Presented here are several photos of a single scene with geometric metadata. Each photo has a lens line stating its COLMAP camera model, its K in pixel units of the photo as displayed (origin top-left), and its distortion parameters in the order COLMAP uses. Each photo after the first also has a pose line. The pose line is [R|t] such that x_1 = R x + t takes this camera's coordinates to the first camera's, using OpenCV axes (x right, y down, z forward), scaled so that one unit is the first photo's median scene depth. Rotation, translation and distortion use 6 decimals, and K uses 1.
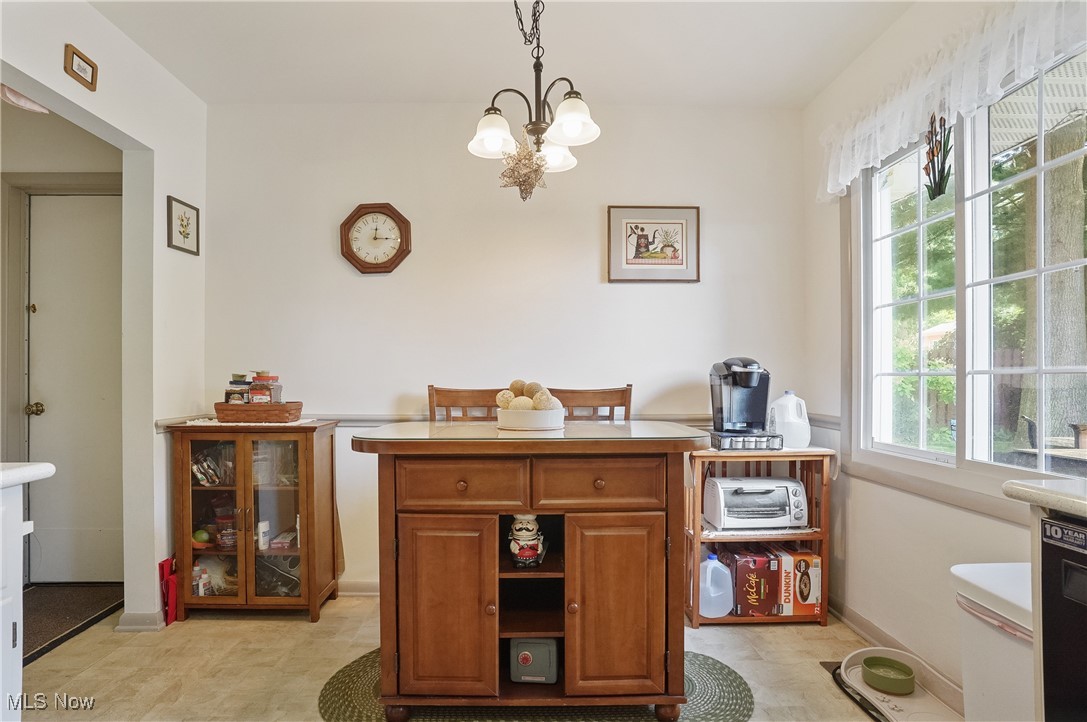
lens RADIAL K [[568.0, 0, 540.7], [0, 568.0, 364.3], [0, 0, 1]] dist [-0.073145, 0.037616]
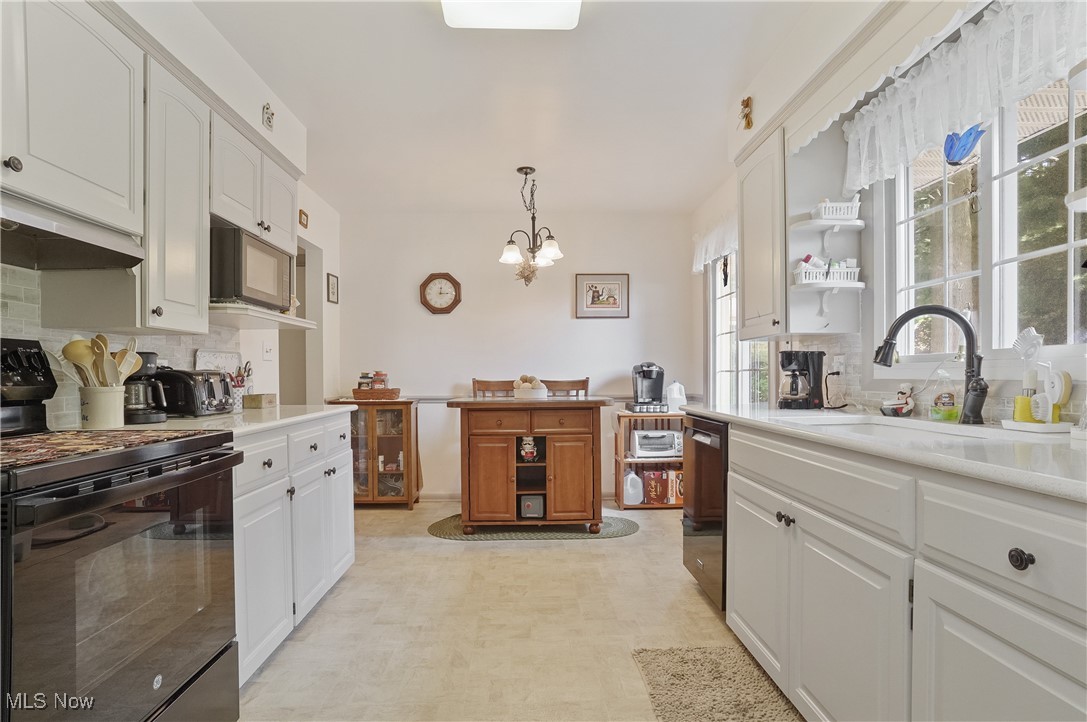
lens RADIAL K [[568.0, 0, 540.7], [0, 568.0, 364.3], [0, 0, 1]] dist [-0.073145, 0.037616]
pose [[0.999970, -0.004232, -0.006423, 0.025839], [0.004255, 0.999985, 0.003515, -0.013284], [0.006408, -0.003543, 0.999973, -0.832099]]
